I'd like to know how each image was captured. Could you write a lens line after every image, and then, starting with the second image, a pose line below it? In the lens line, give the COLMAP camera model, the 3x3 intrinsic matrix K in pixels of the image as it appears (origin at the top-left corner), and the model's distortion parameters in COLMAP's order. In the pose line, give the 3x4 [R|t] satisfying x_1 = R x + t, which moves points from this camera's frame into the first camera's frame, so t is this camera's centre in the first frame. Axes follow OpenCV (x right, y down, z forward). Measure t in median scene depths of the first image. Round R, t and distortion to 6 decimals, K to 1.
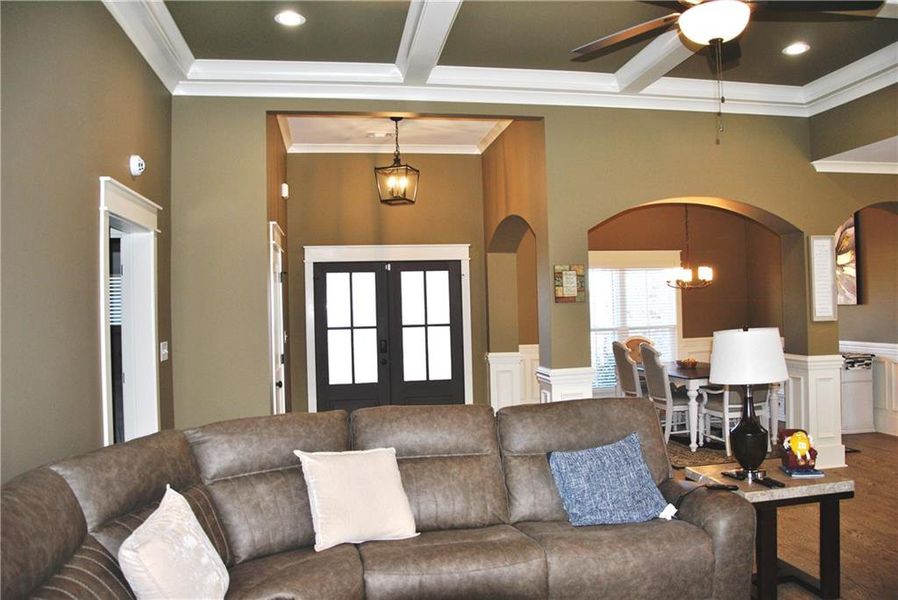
lens RADIAL K [[708.2, 0, 452.2], [0, 708.2, 298.6], [0, 0, 1]] dist [-0.147001, 0.096879]
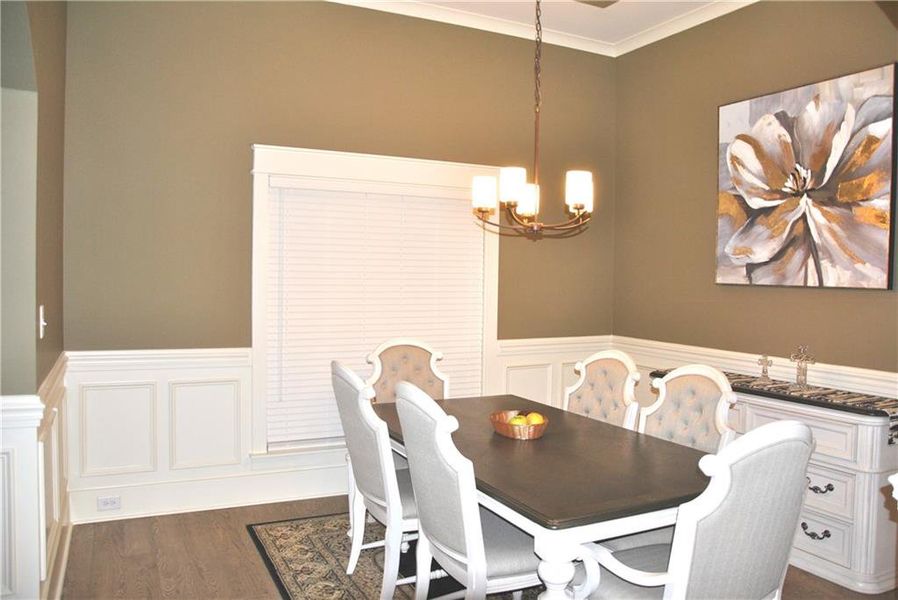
lens RADIAL K [[708.2, 0, 448.1], [0, 708.2, 300.7], [0, 0, 1]] dist [-0.147001, 0.096879]
pose [[0.959840, 0.040044, 0.277675, 0.186829], [-0.052047, 0.997996, 0.035989, 0.014308], [-0.275678, -0.048996, 0.960001, 0.635584]]
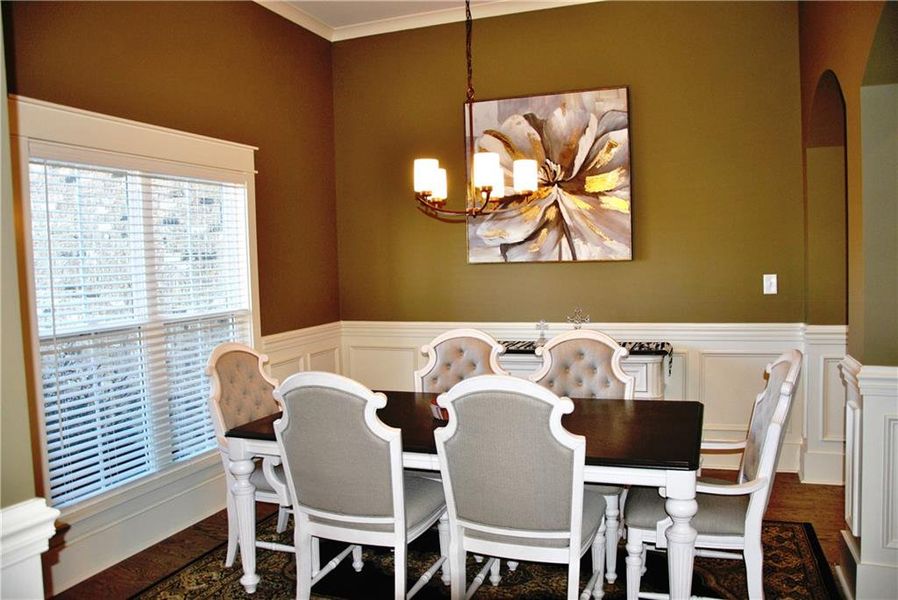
lens RADIAL K [[708.2, 0, 457.5], [0, 708.2, 306.3], [0, 0, 1]] dist [-0.147001, 0.096879]
pose [[0.505080, -0.040423, 0.862125, -0.008855], [0.004901, 0.999021, 0.043970, 0.020382], [-0.863058, -0.017984, 0.504784, 0.805602]]
